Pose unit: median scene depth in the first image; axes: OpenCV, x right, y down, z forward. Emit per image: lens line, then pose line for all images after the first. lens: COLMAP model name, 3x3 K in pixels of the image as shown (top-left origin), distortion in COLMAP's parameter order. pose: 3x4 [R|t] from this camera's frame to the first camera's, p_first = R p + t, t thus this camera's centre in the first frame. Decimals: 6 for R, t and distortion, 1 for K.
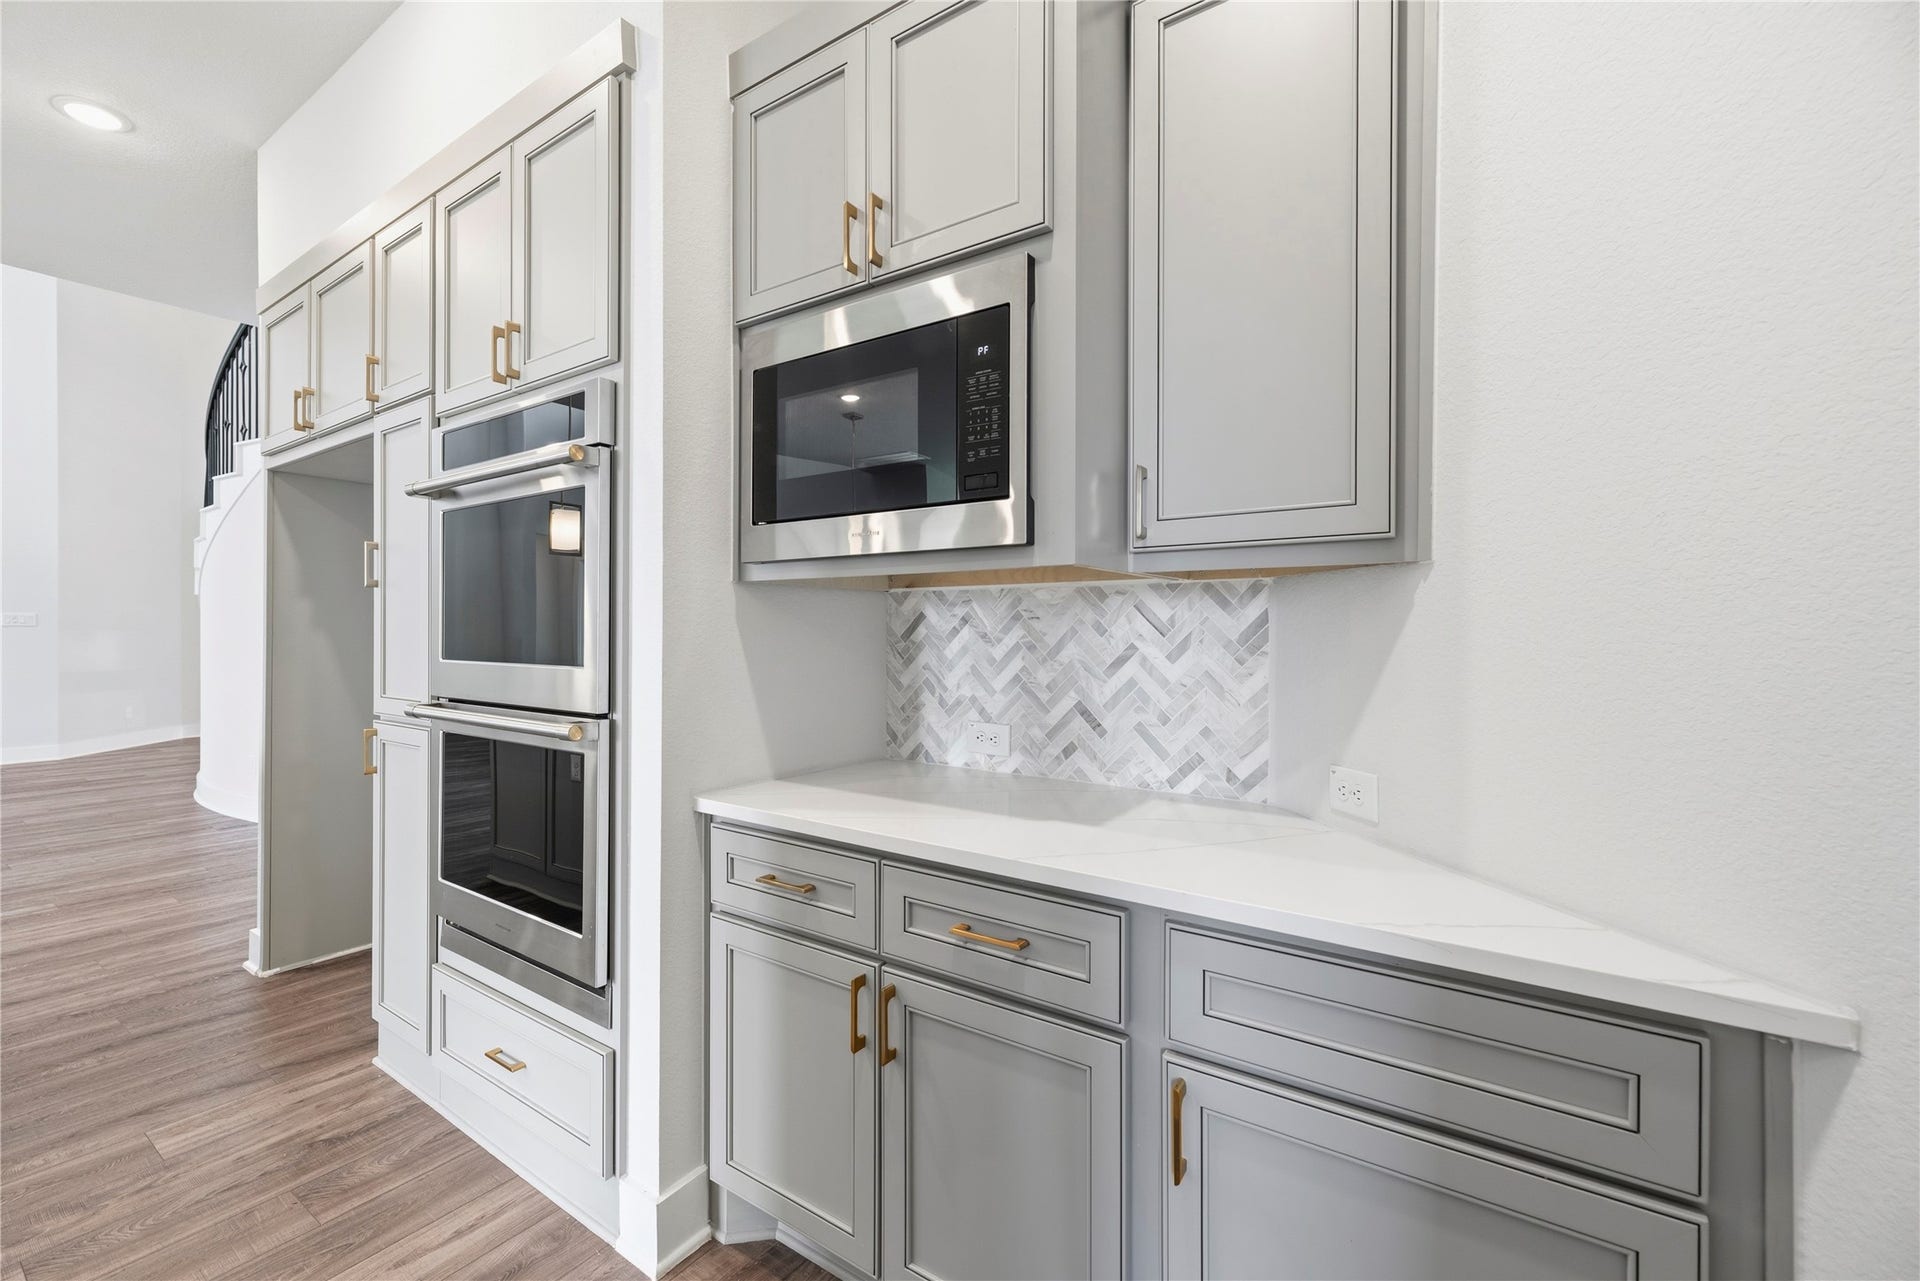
lens RADIAL K [[776.3, 0, 928.0], [0, 776.3, 630.9], [0, 0, 1]] dist [-0.000152, -0.000037]
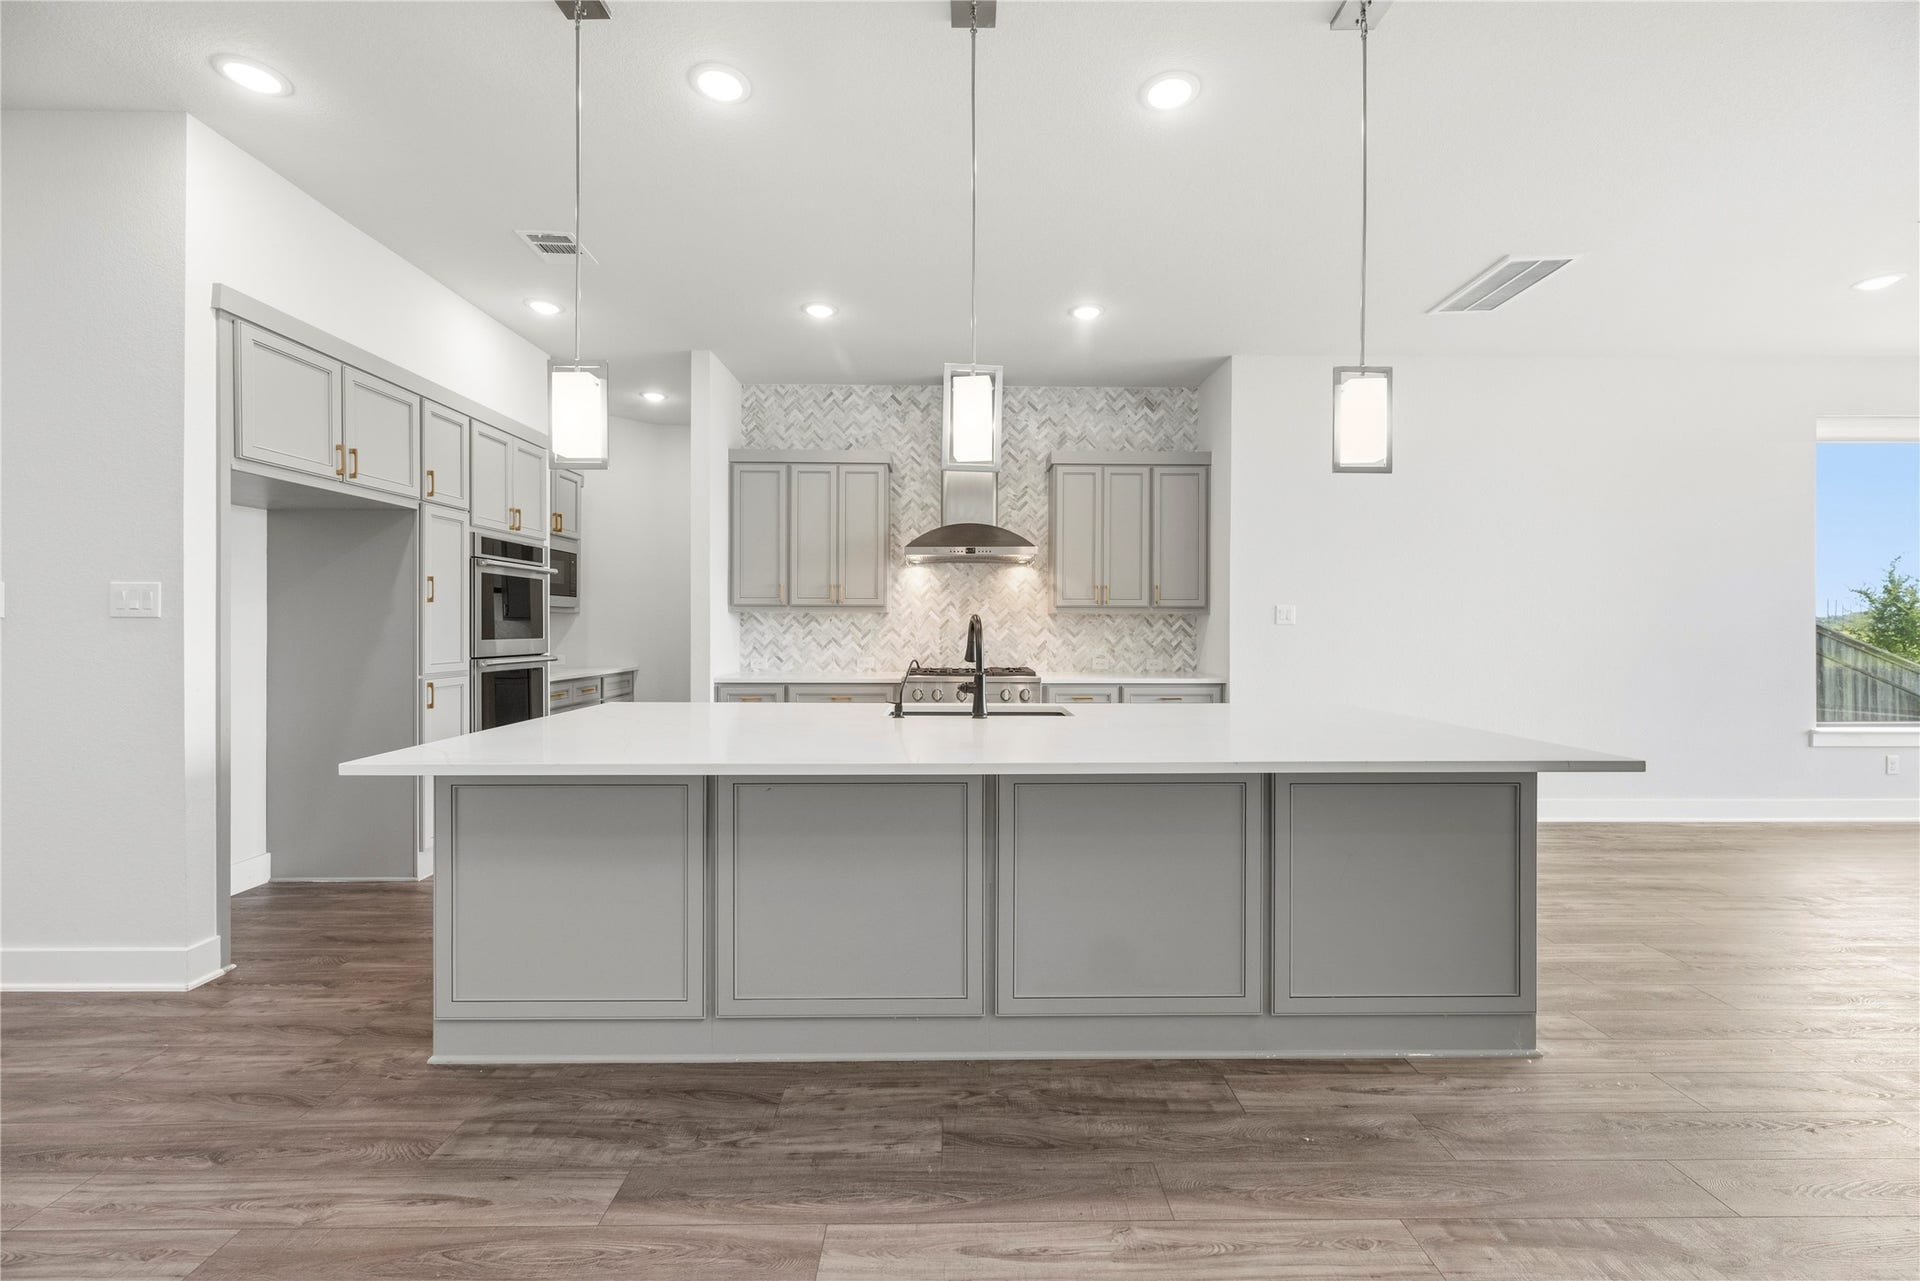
lens RADIAL K [[776.3, 0, 957.1], [0, 776.3, 627.5], [0, 0, 1]] dist [-0.000152, -0.000037]
pose [[-0.575177, 0.004262, 0.818018, -3.251004], [0.003322, 0.999990, -0.002874, 0.027282], [-0.818023, 0.001065, -0.575185, 1.207143]]
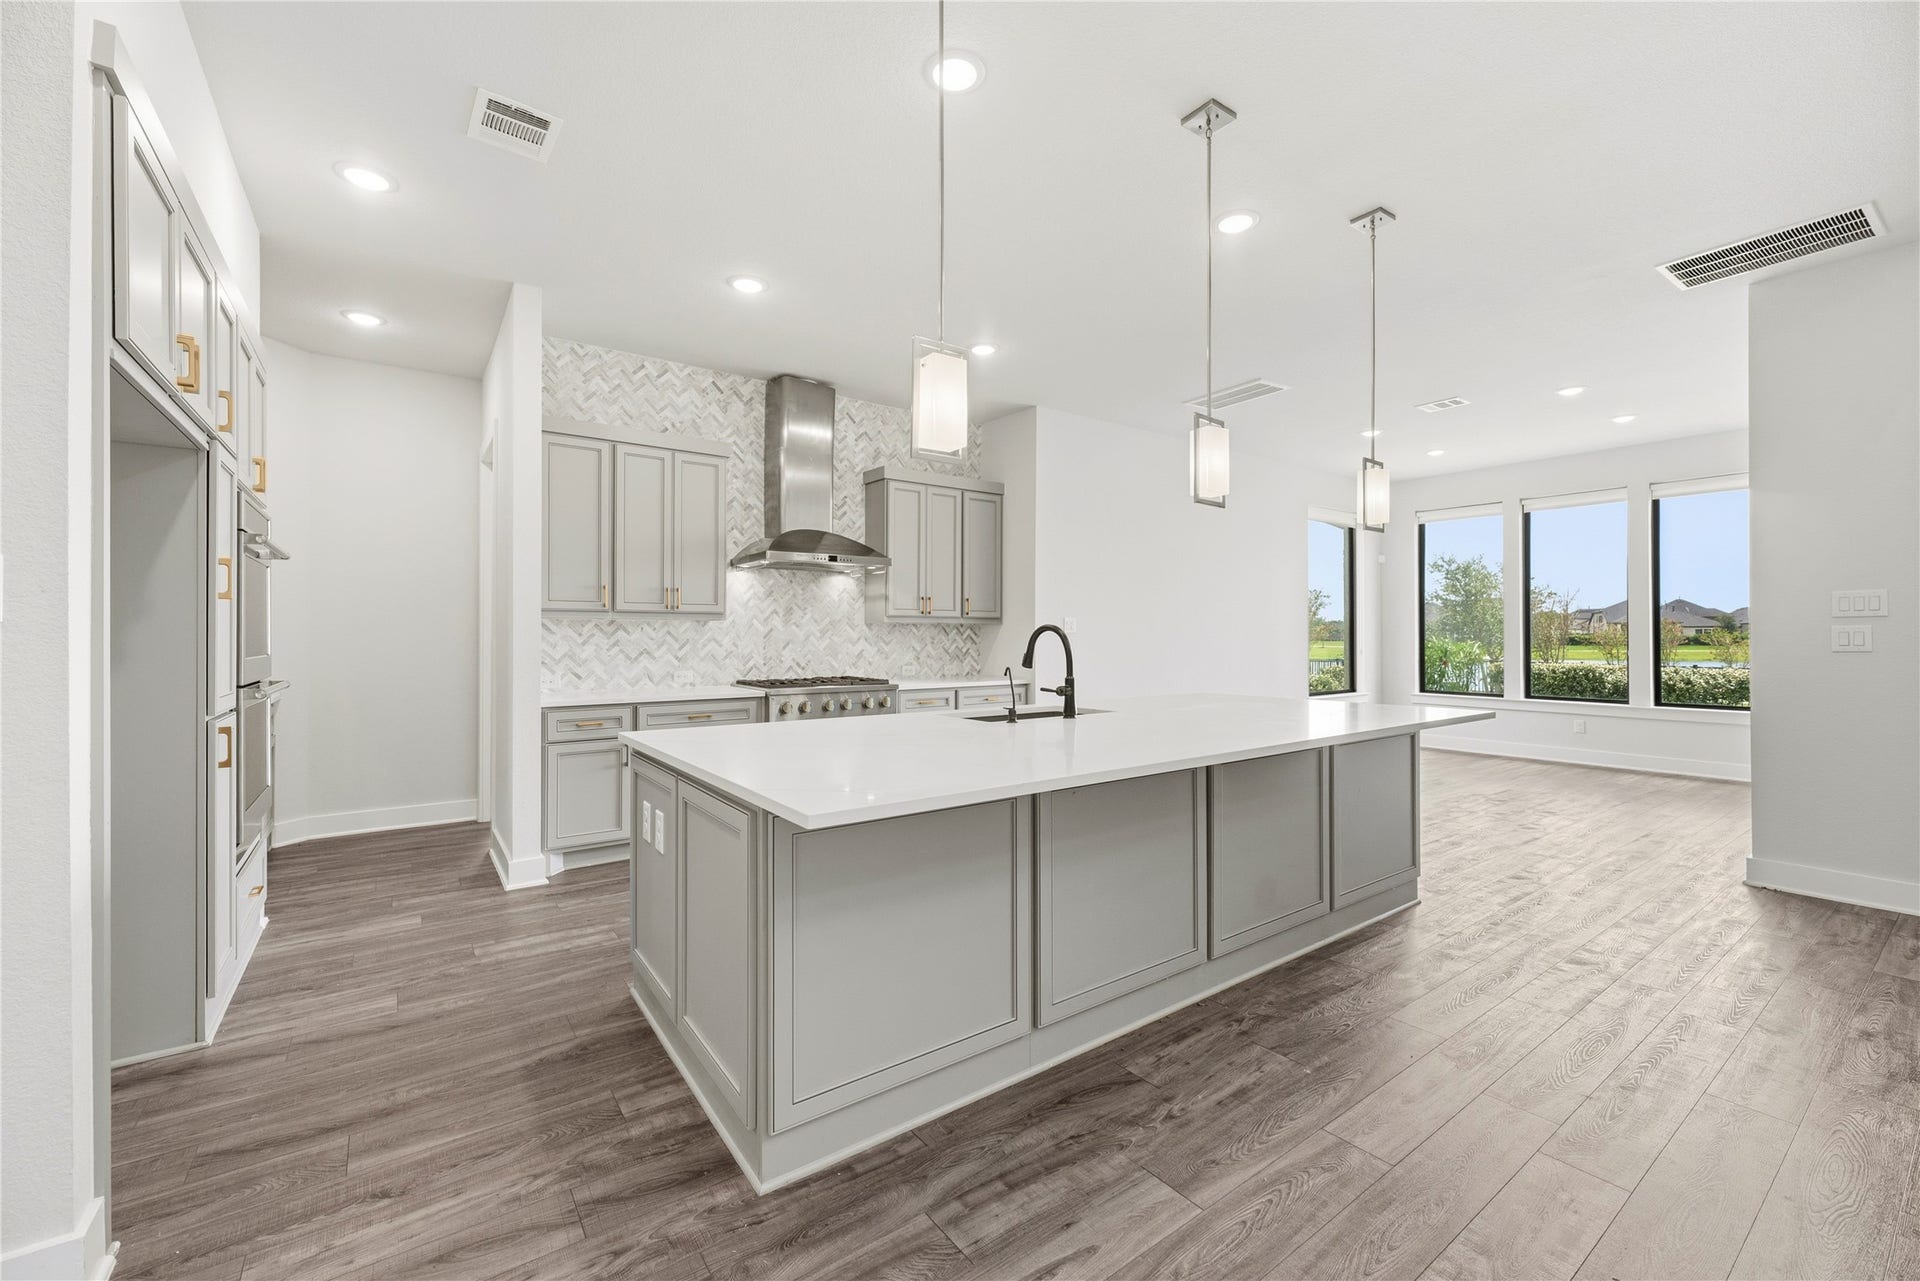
lens RADIAL K [[776.3, 0, 959.5], [0, 776.3, 633.5], [0, 0, 1]] dist [-0.000152, -0.000037]
pose [[-0.942074, 0.006793, 0.335335, -2.391466], [0.006596, 0.999977, -0.001727, 0.016424], [-0.335339, 0.000585, -0.942097, 1.952254]]
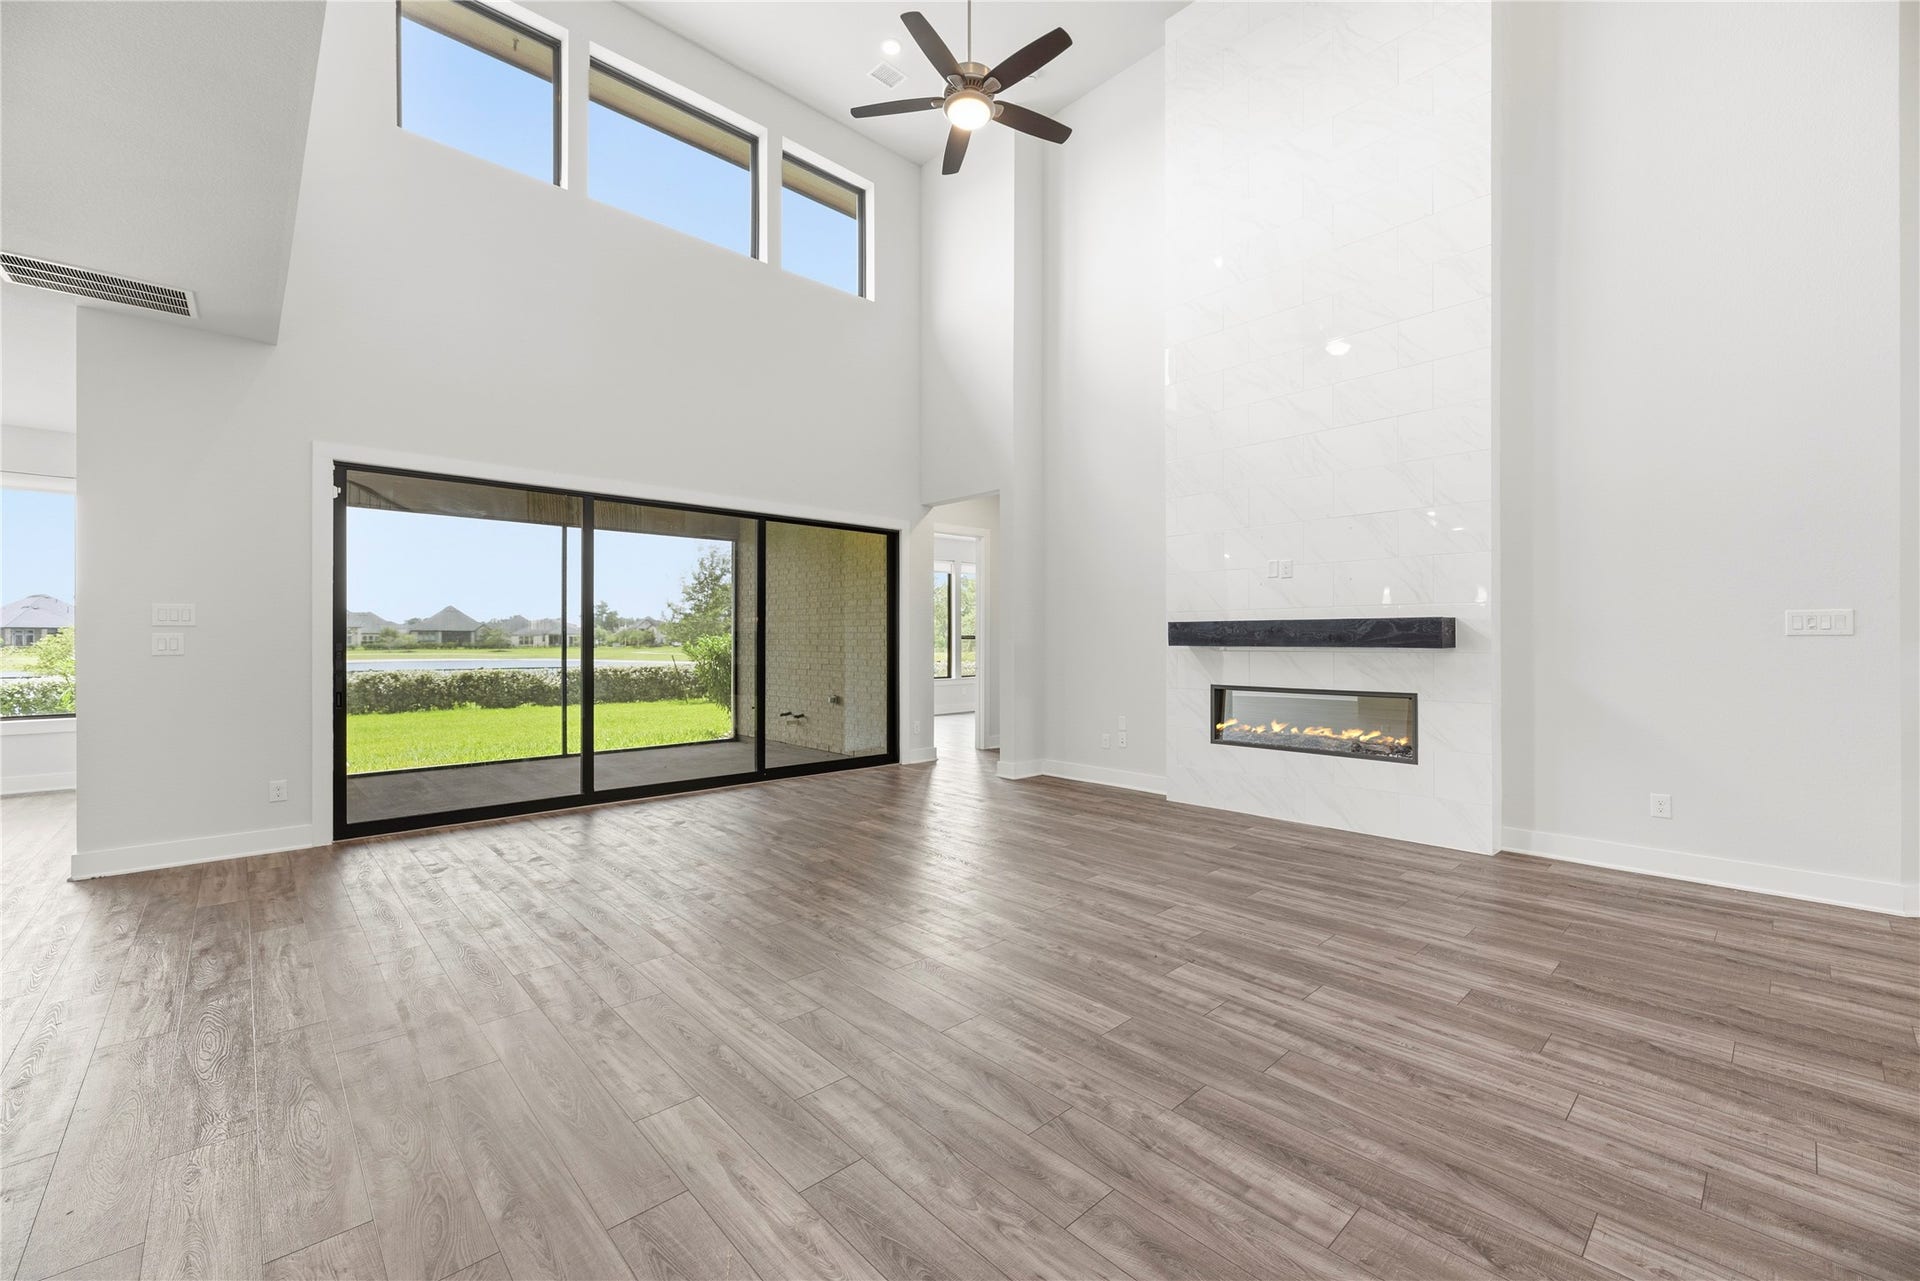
lens RADIAL K [[776.3, 0, 969.7], [0, 776.3, 637.4], [0, 0, 1]] dist [-0.000152, -0.000037]
pose [[-0.209828, 0.001046, -0.977738, -2.118282], [-0.000662, 0.999999, 0.001212, 0.015360], [0.977738, 0.000901, -0.209827, 2.164513]]
